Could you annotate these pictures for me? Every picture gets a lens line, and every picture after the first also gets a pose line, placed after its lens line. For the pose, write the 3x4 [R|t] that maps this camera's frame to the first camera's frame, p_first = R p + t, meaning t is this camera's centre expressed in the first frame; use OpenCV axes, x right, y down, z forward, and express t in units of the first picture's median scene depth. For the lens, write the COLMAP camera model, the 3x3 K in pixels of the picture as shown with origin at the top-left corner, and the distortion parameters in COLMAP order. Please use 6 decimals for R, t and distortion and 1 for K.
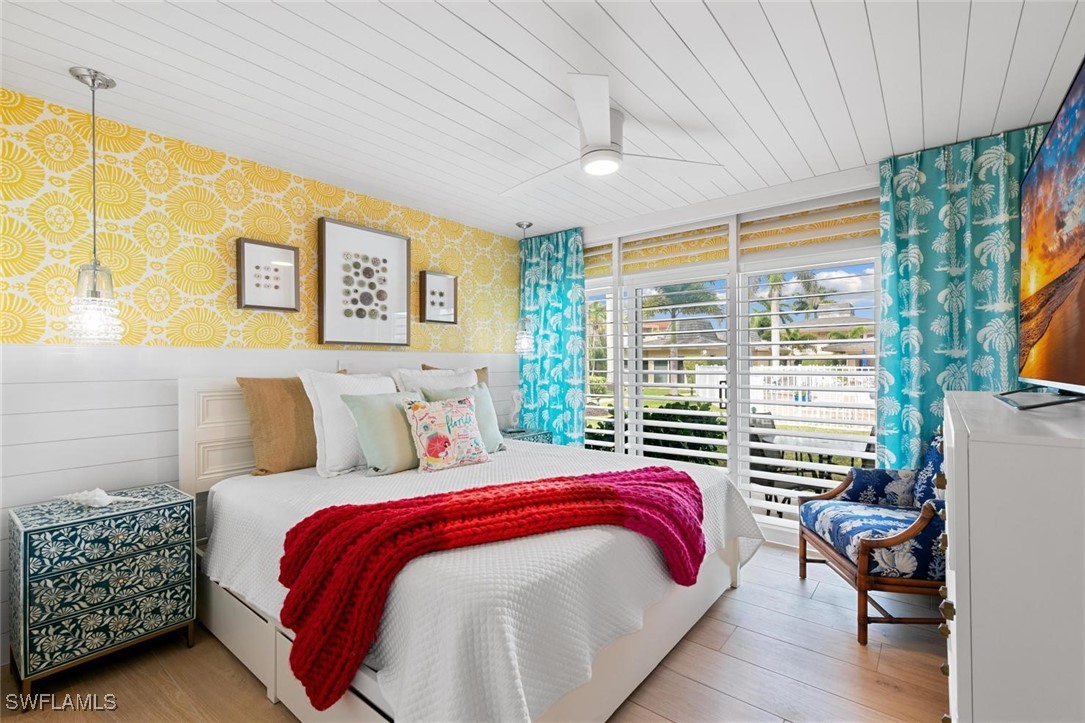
lens RADIAL K [[484.4, 0, 540.0], [0, 484.4, 363.5], [0, 0, 1]] dist [0.001015, -0.000866]
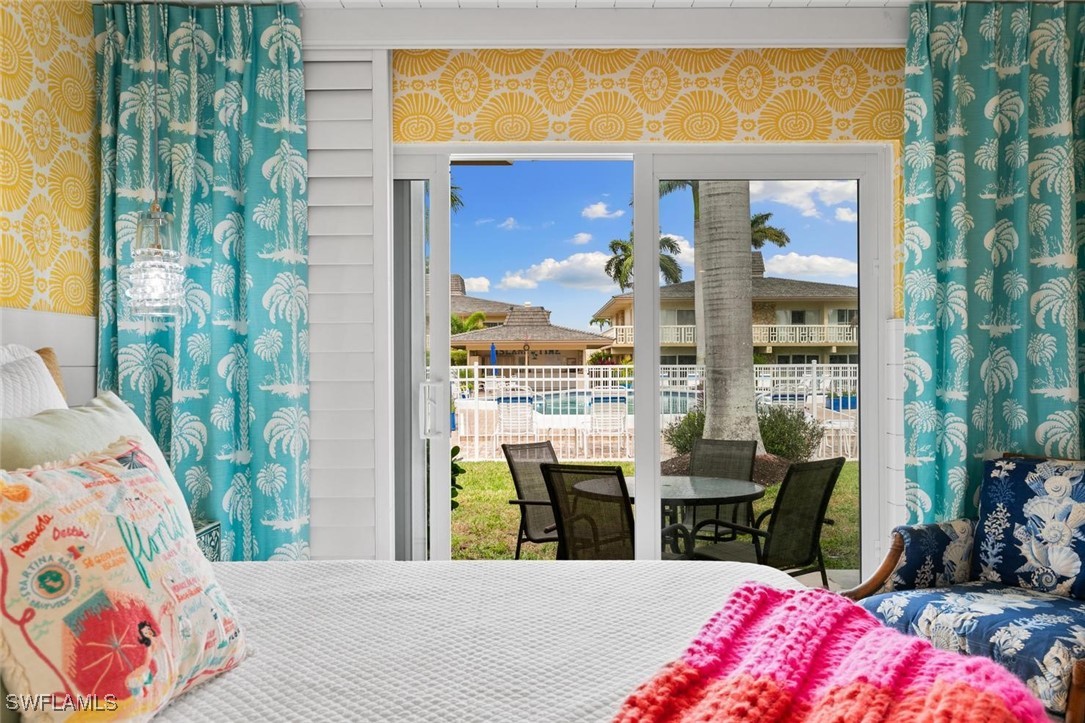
lens RADIAL K [[831.5, 0, 544.1], [0, 831.5, 363.1], [0, 0, 1]] dist [0.016703, -0.011049]
pose [[0.771669, 0.003180, 0.636017, -0.285028], [-0.001313, 0.999993, -0.003406, 0.024920], [-0.636023, 0.001793, 0.771668, 0.486868]]
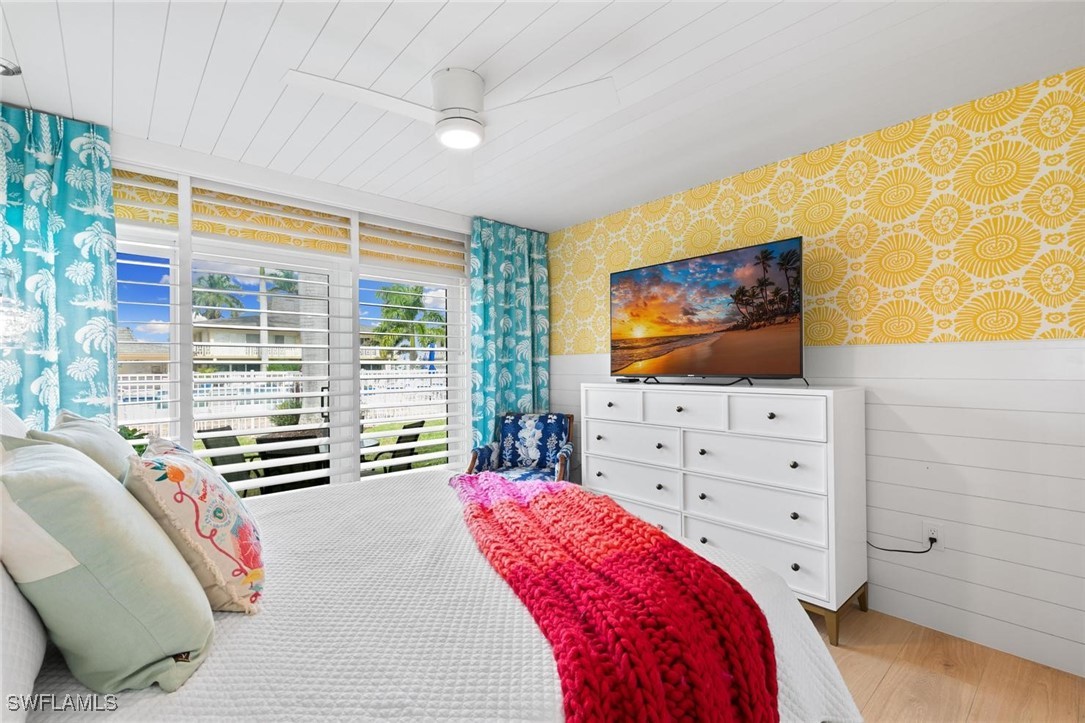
lens RADIAL K [[484.4, 0, 549.8], [0, 484.4, 363.1], [0, 0, 1]] dist [0.001015, -0.000866]
pose [[0.142460, 0.011018, 0.989739, -0.576315], [0.004183, 0.999922, -0.011733, 0.003732], [-0.989792, 0.005812, 0.142403, 0.590157]]
